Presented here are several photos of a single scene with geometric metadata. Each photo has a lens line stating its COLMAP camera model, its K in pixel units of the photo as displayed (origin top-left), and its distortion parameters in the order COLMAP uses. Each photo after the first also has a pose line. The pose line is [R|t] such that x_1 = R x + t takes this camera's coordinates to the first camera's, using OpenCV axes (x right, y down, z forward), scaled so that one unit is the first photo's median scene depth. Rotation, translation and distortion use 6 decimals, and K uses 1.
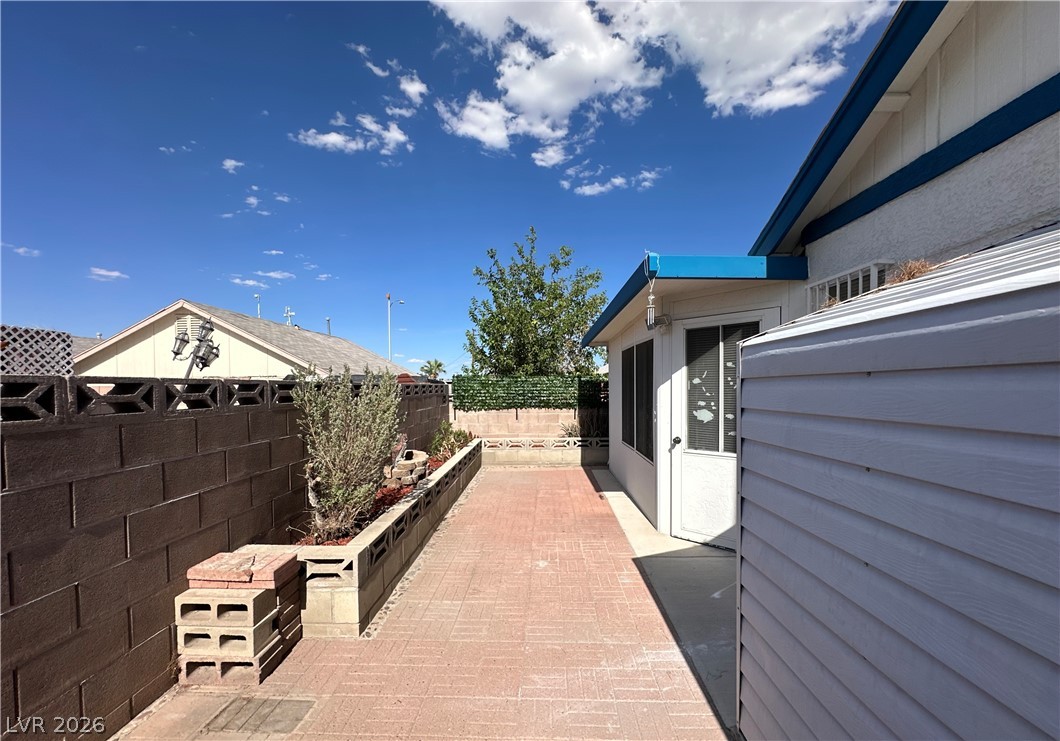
lens RADIAL K [[422.6, 0, 526.2], [0, 422.6, 398.6], [0, 0, 1]] dist [0.000758, -0.000259]
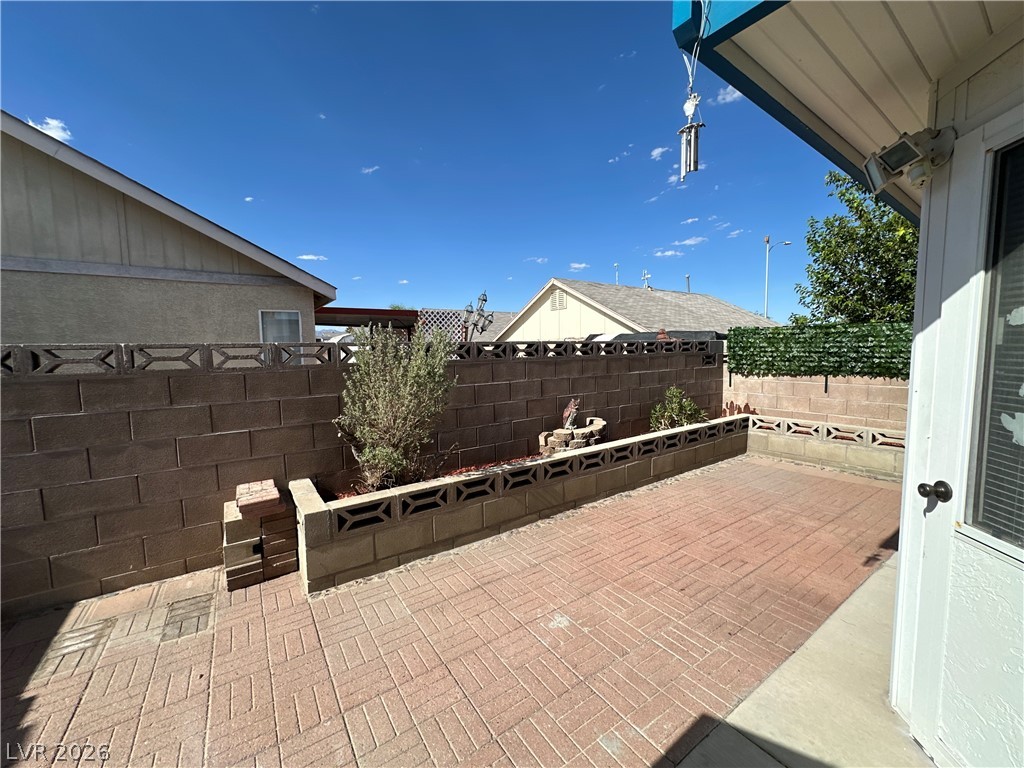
lens RADIAL K [[407.5, 0, 515.6], [0, 407.5, 384.4], [0, 0, 1]] dist [-0.005405, 0.000122]
pose [[0.597719, 0.064535, -0.799104, 0.276001], [-0.008192, 0.997194, 0.074405, -0.007770], [0.801664, -0.037928, 0.596571, 0.351353]]
